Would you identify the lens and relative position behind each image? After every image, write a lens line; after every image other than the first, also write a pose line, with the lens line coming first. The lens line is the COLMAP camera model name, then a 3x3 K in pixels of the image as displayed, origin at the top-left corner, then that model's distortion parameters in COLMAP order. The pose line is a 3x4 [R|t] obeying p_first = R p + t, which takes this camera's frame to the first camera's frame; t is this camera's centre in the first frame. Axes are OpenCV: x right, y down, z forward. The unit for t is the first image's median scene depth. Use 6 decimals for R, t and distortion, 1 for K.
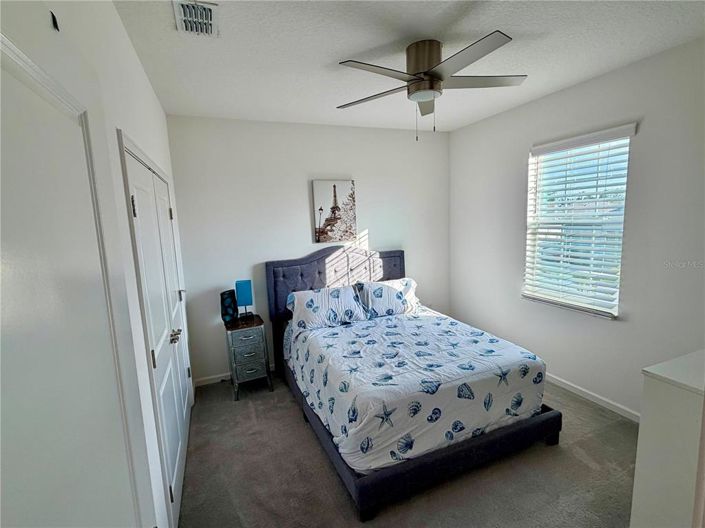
lens RADIAL K [[341.2, 0, 352.5], [0, 341.2, 264.0], [0, 0, 1]] dist [0.000512, 0.000002]
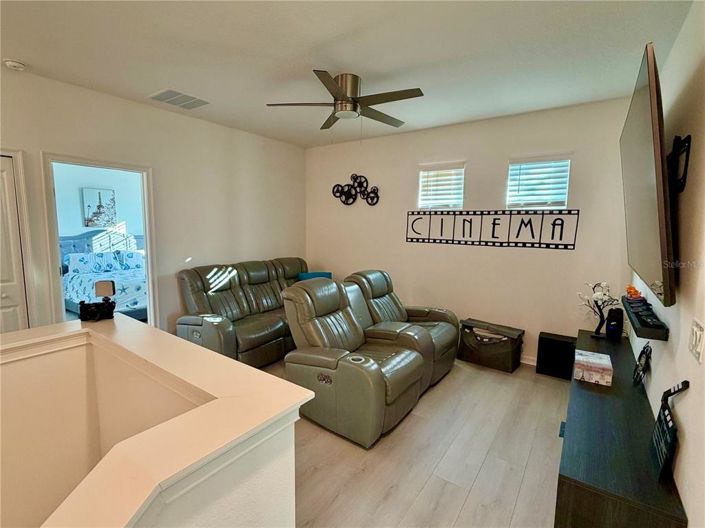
lens RADIAL K [[341.2, 0, 352.5], [0, 341.2, 264.0], [0, 0, 1]] dist [0.000512, 0.000002]
pose [[0.841832, -0.008077, 0.539679, 0.084321], [0.024696, 0.999417, -0.023566, 0.184326], [-0.539174, 0.033166, 0.841541, -1.037438]]
